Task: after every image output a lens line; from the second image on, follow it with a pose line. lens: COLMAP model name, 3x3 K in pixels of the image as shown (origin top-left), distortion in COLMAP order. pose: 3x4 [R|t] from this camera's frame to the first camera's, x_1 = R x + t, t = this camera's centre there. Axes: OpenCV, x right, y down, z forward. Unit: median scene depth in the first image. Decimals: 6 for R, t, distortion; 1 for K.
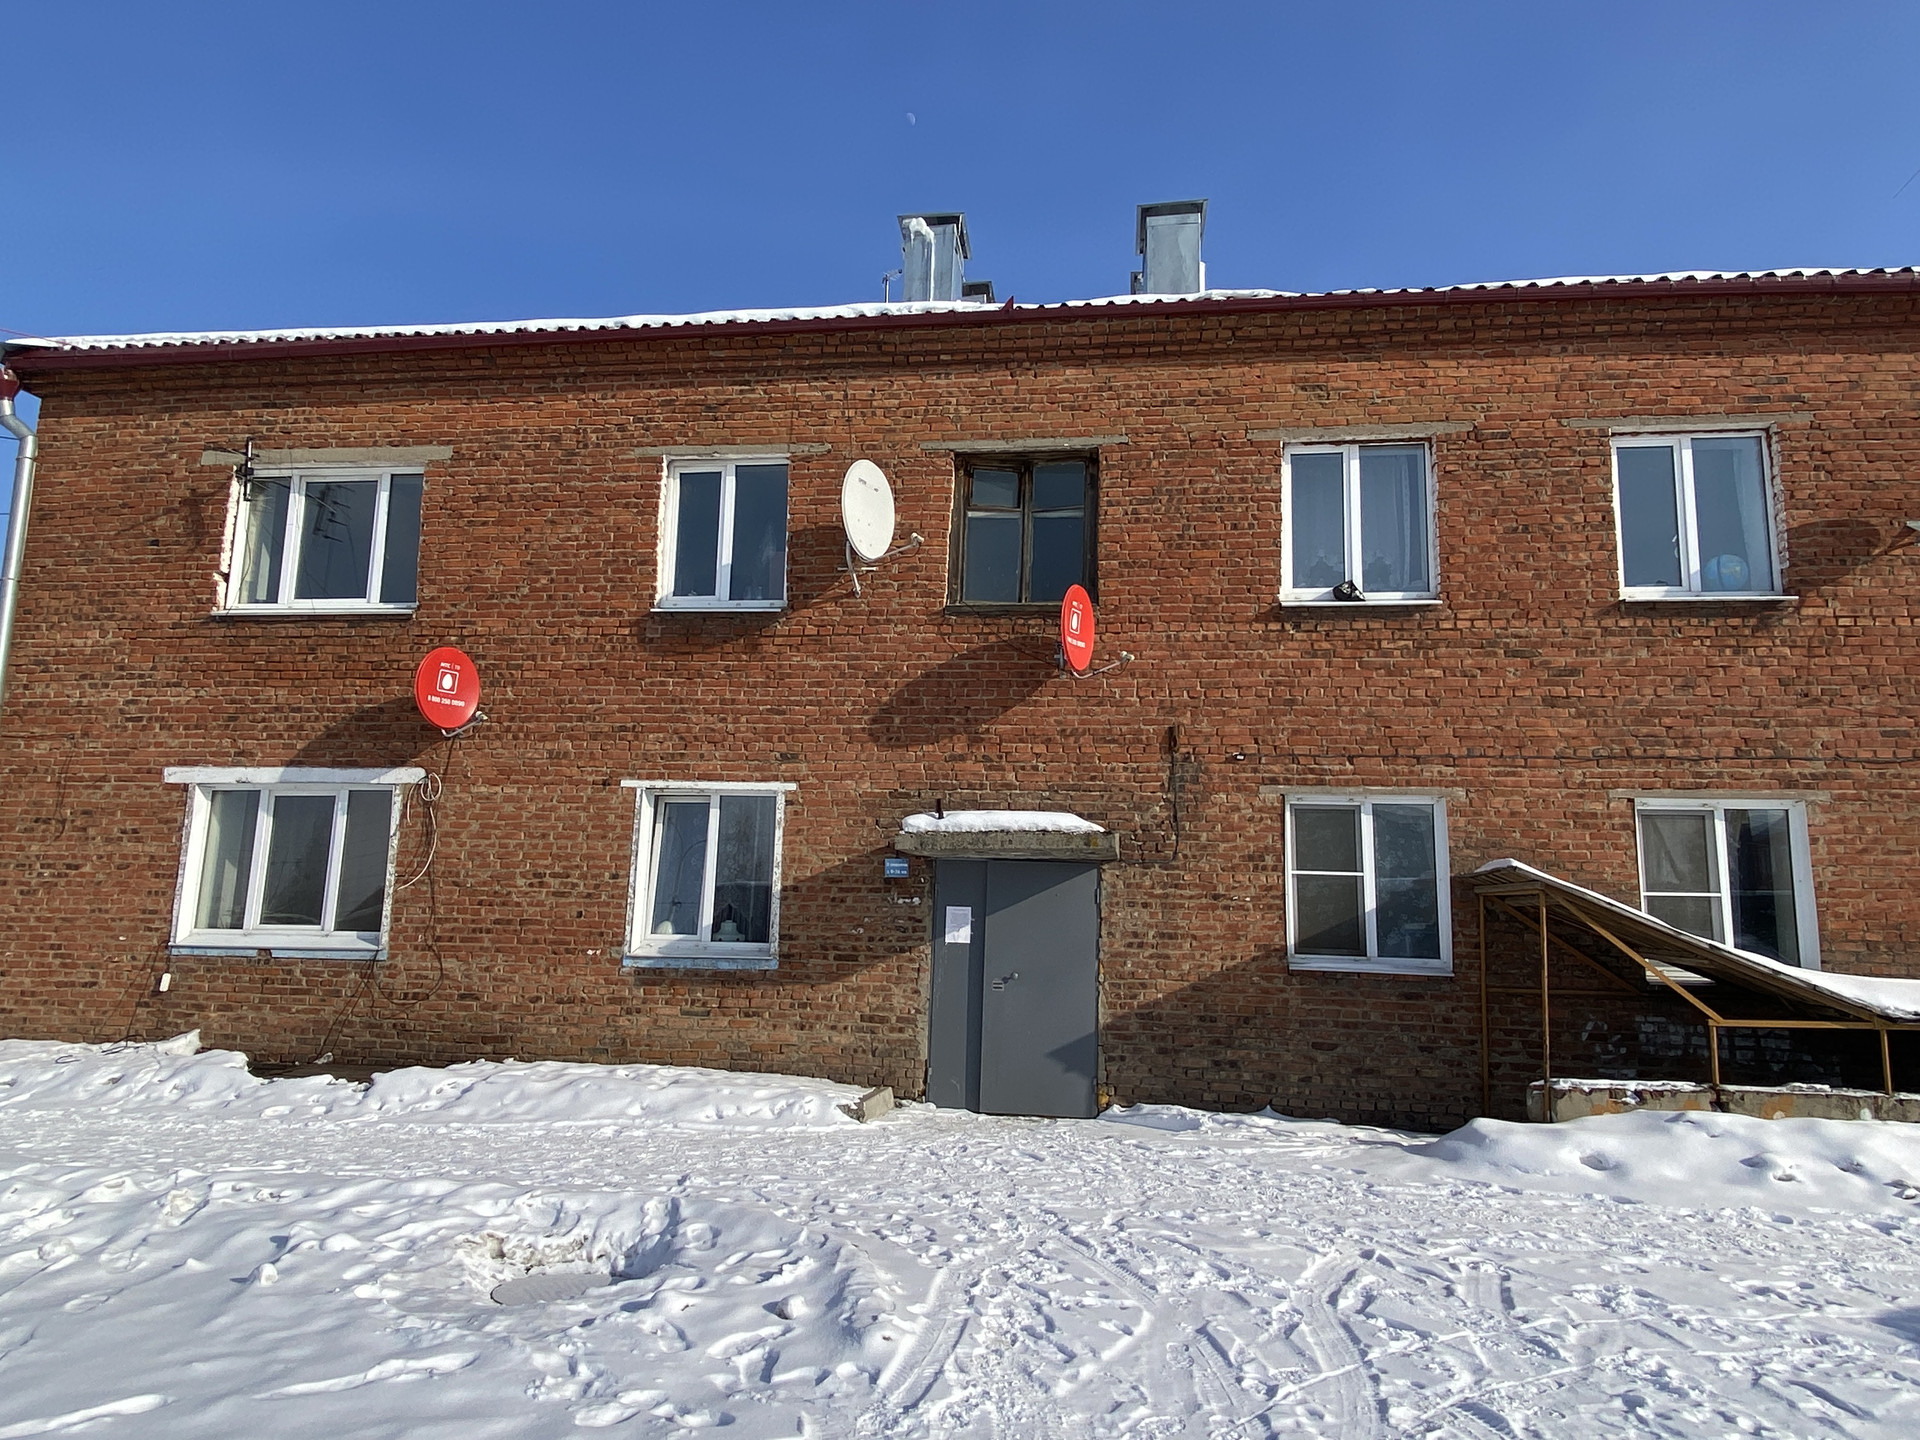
lens RADIAL K [[1228.4, 0, 962.9], [0, 1228.4, 718.1], [0, 0, 1]] dist [0.029339, -0.003512]
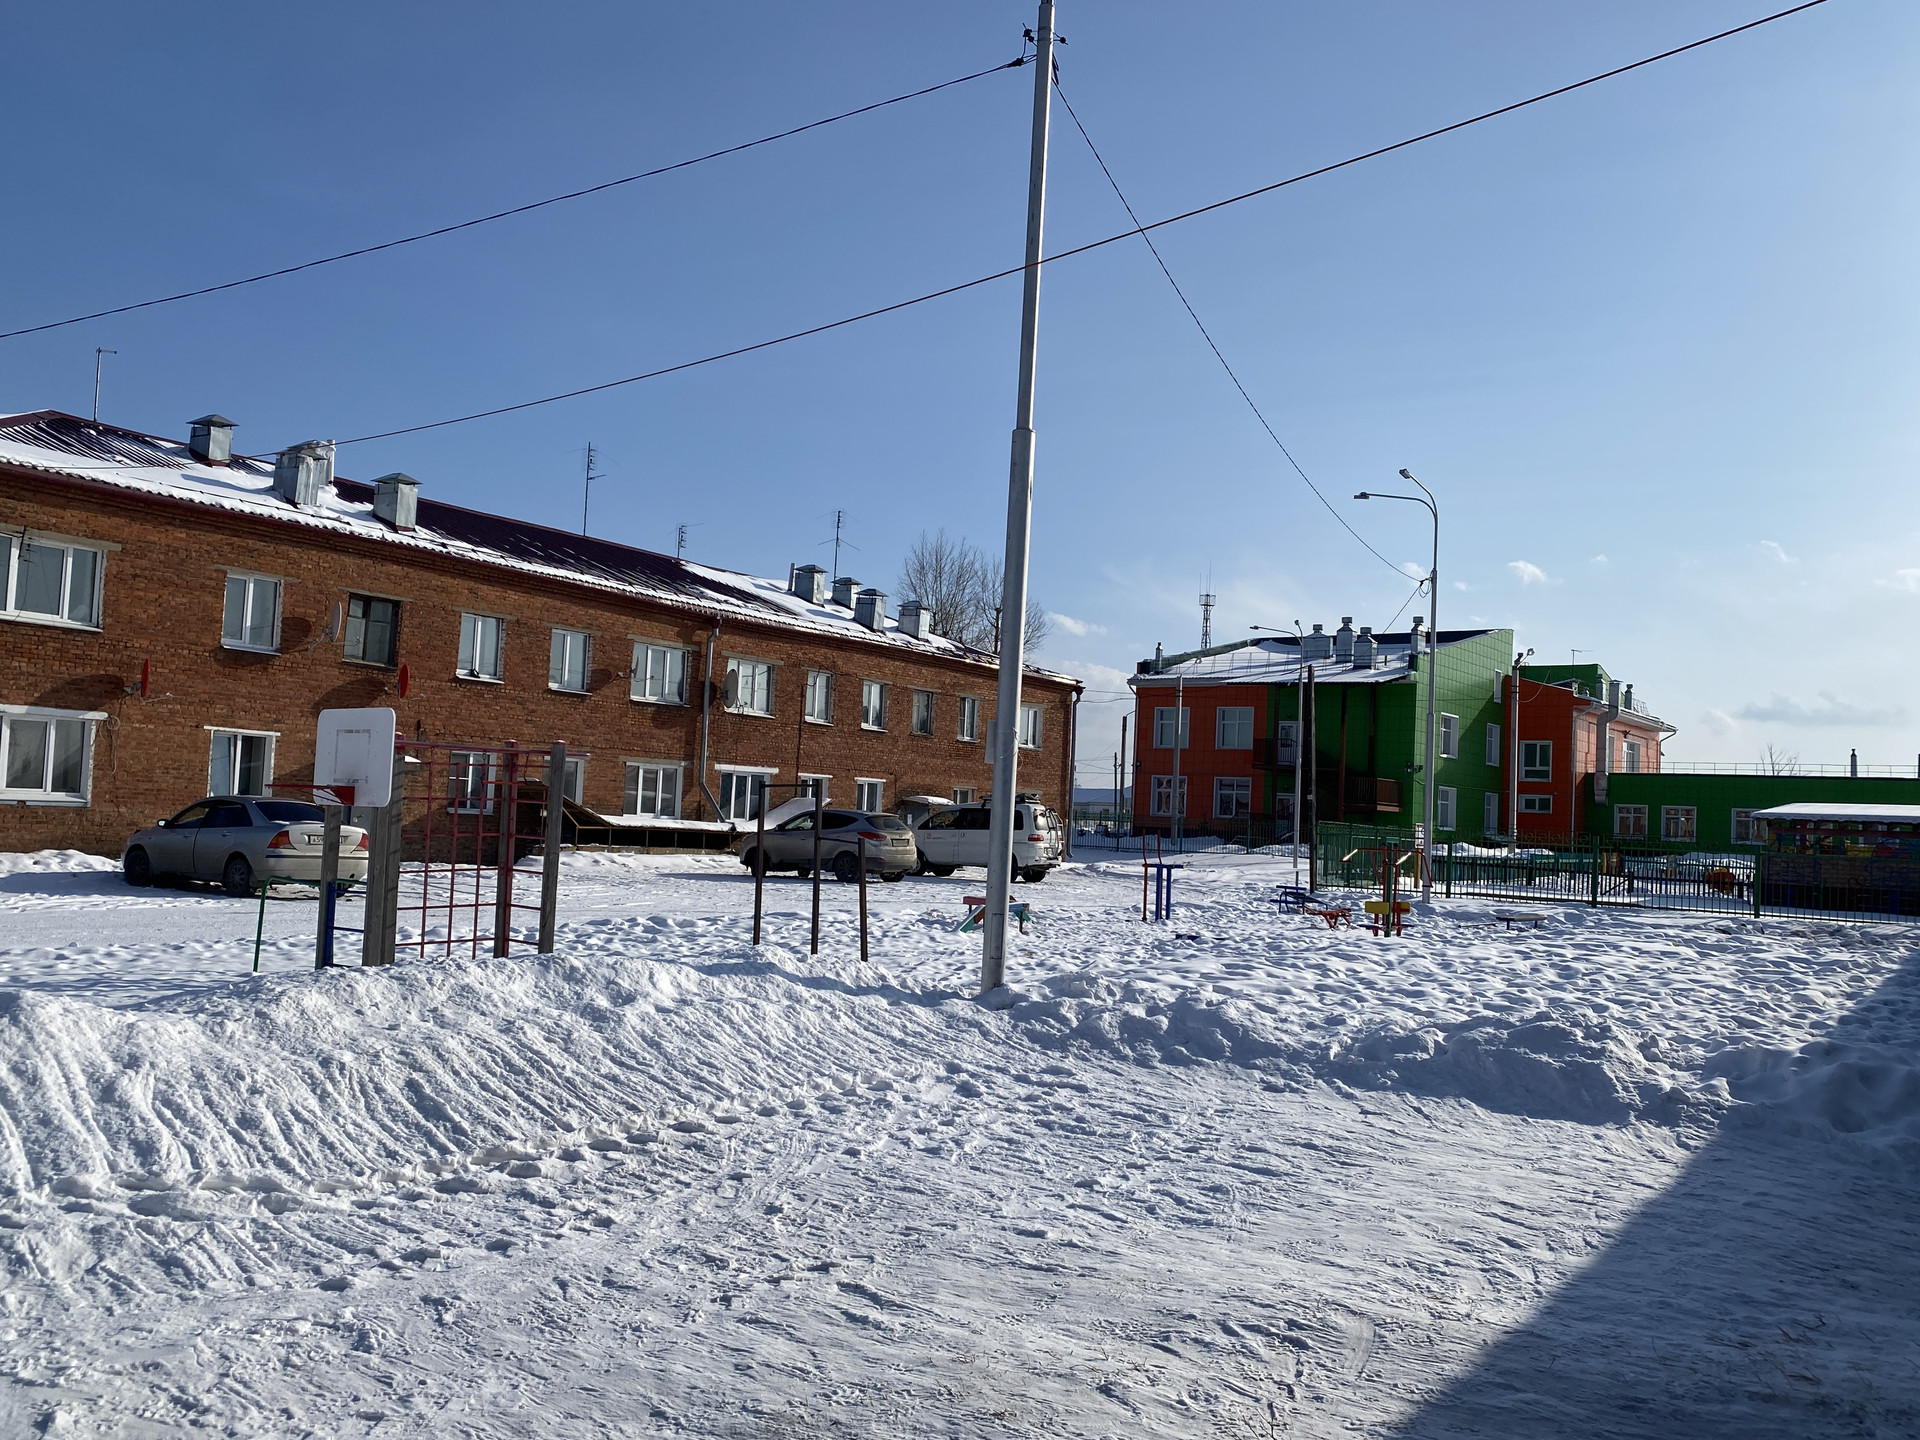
lens RADIAL K [[1674.5, 0, 955.1], [0, 1674.5, 719.9], [0, 0, 1]] dist [0.066452, -0.014734]
pose [[0.437754, 0.053113, 0.897524, -2.327028], [-0.183937, 0.982431, 0.031576, -0.289485], [-0.880079, -0.178910, 0.439833, -1.428468]]
